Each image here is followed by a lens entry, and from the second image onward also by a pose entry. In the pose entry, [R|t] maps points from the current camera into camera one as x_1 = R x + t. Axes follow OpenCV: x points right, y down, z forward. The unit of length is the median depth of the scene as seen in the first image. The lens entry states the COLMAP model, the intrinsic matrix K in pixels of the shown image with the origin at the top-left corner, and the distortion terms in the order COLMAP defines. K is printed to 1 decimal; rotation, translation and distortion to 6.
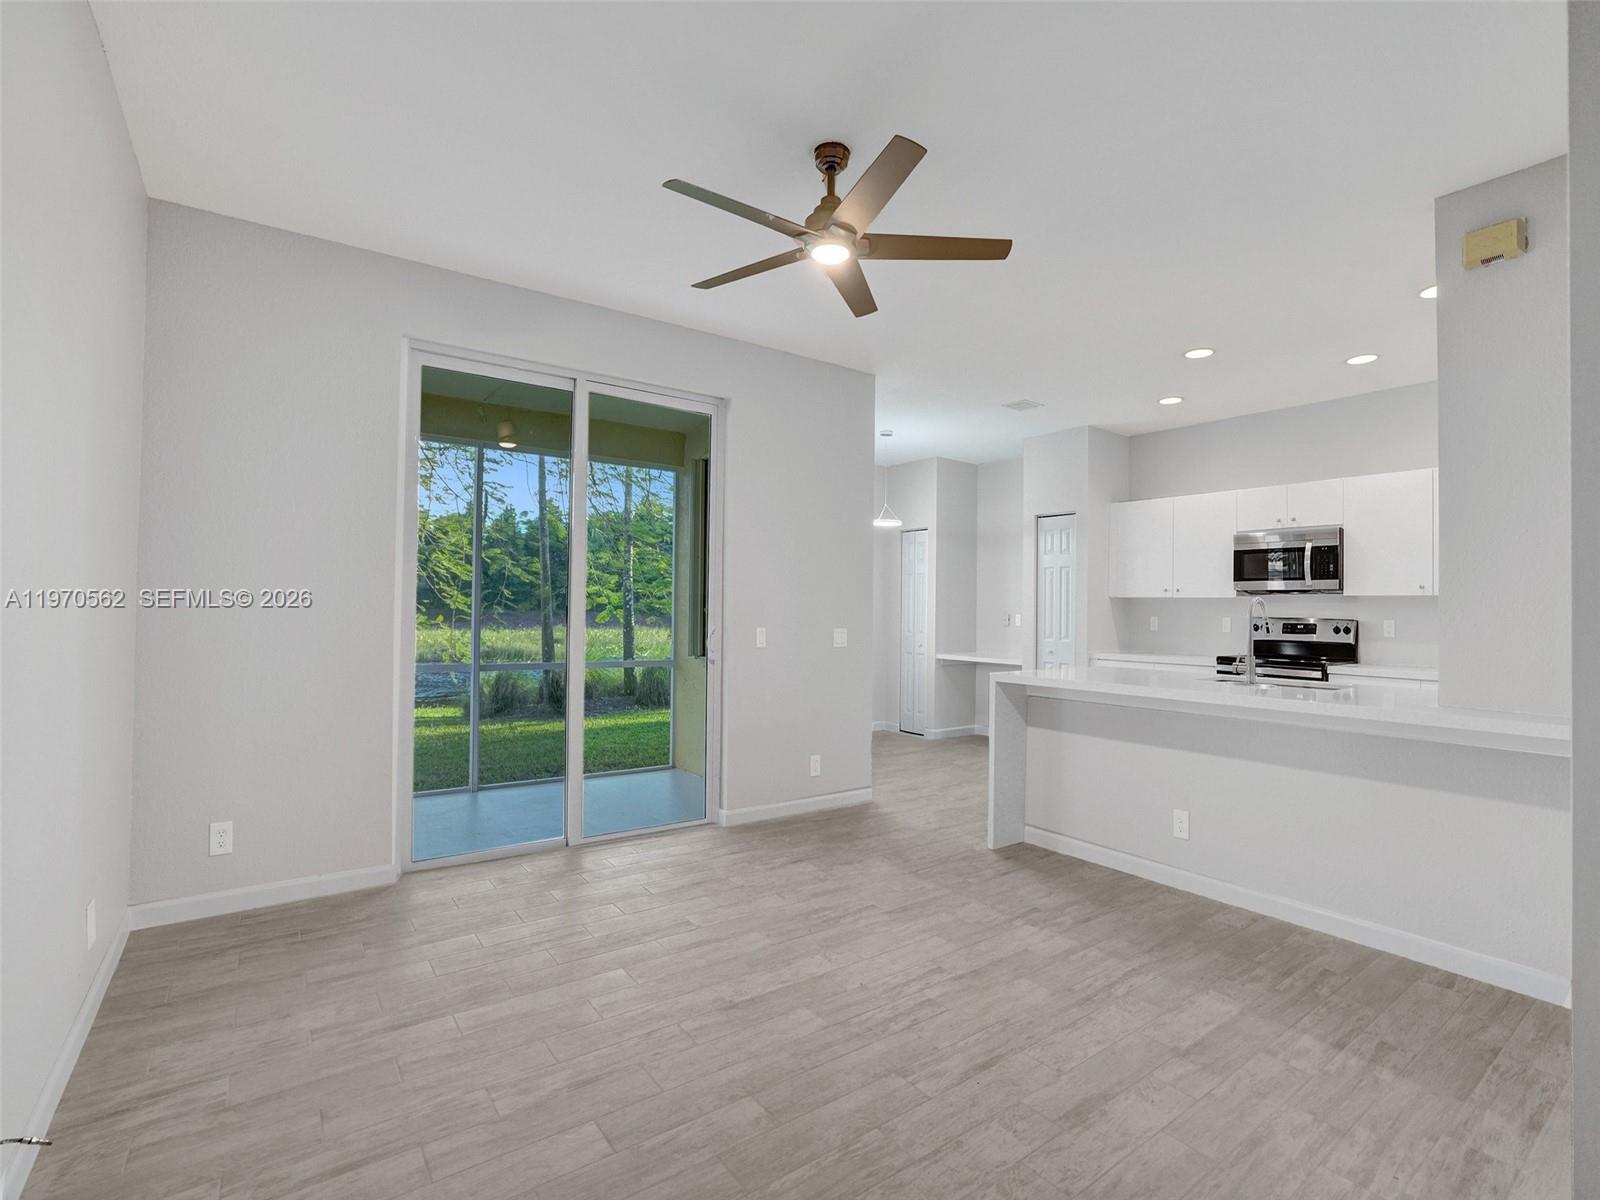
lens RADIAL K [[789.0, 0, 833.5], [0, 789.0, 595.1], [0, 0, 1]] dist [-0.012371, 0.001178]
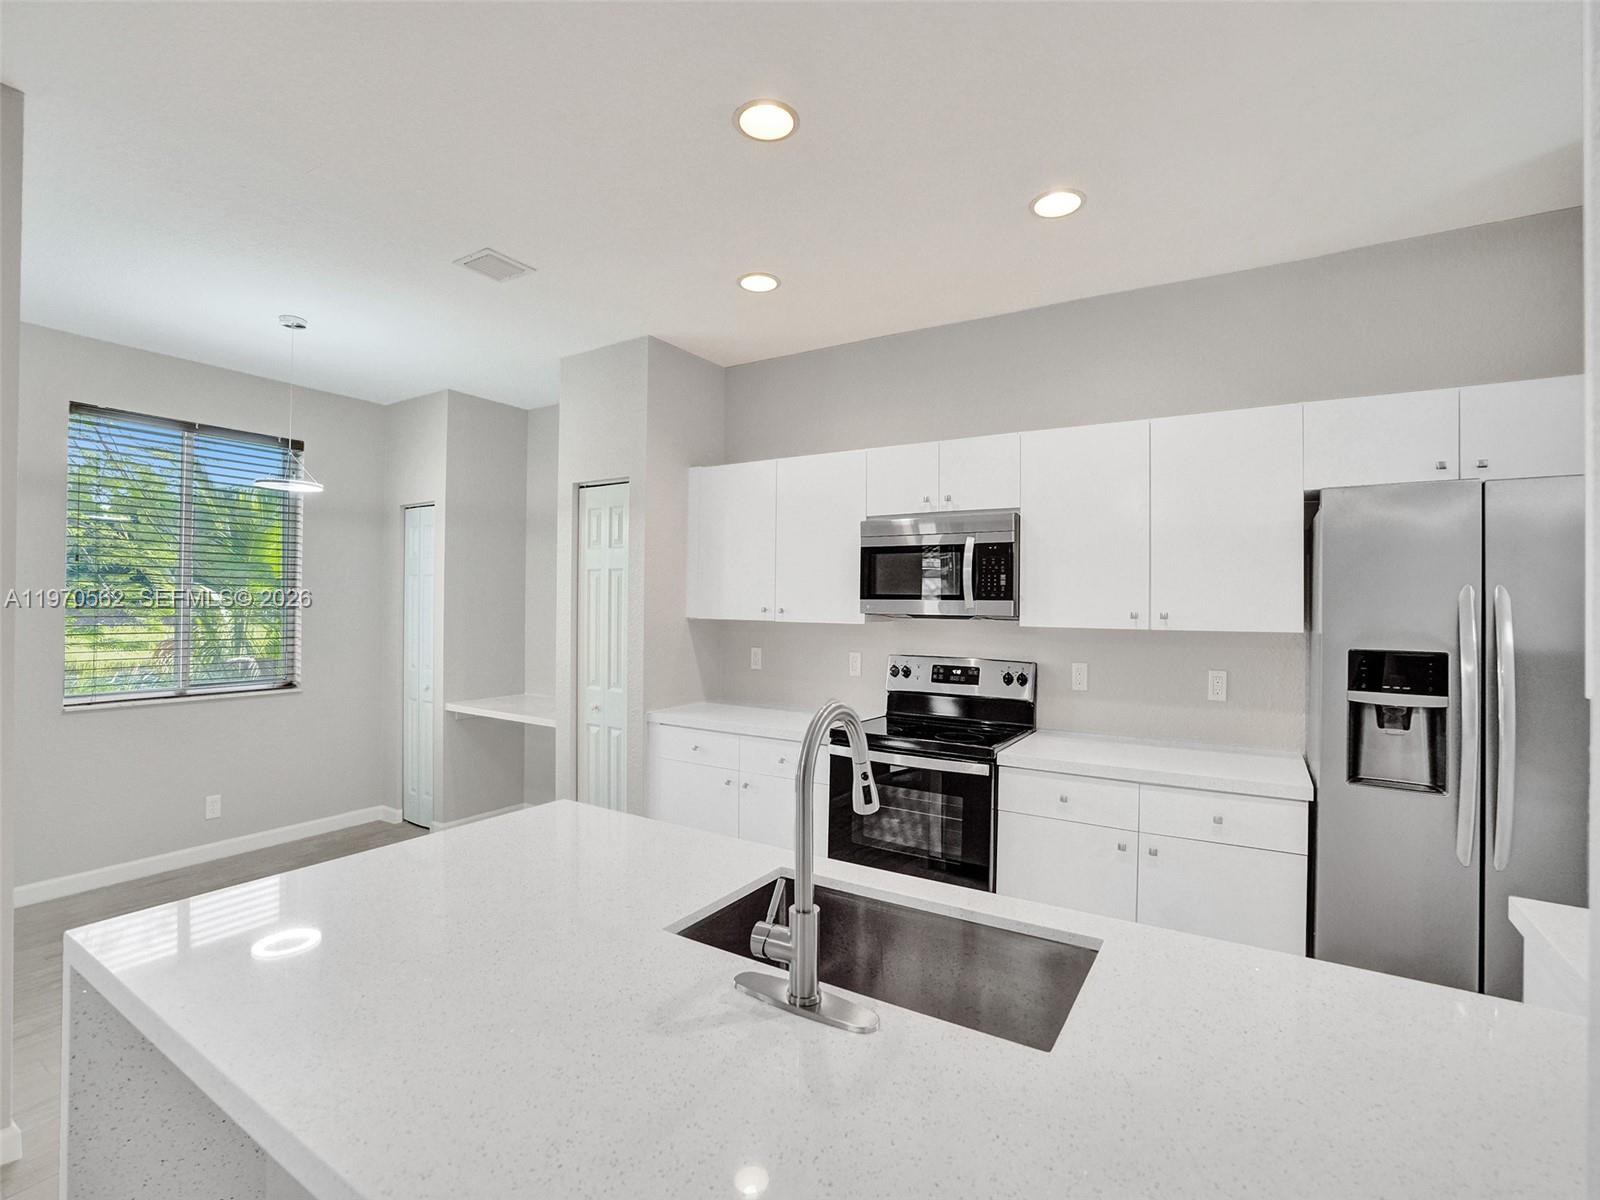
lens RADIAL K [[743.6, 0, 814.4], [0, 743.6, 607.5], [0, 0, 1]] dist [-0.036697, 0.012432]
pose [[0.942392, -0.007143, 0.334435, 0.281809], [-0.003568, 0.999500, 0.031402, -0.028191], [-0.334492, -0.030787, 0.941895, 0.468857]]
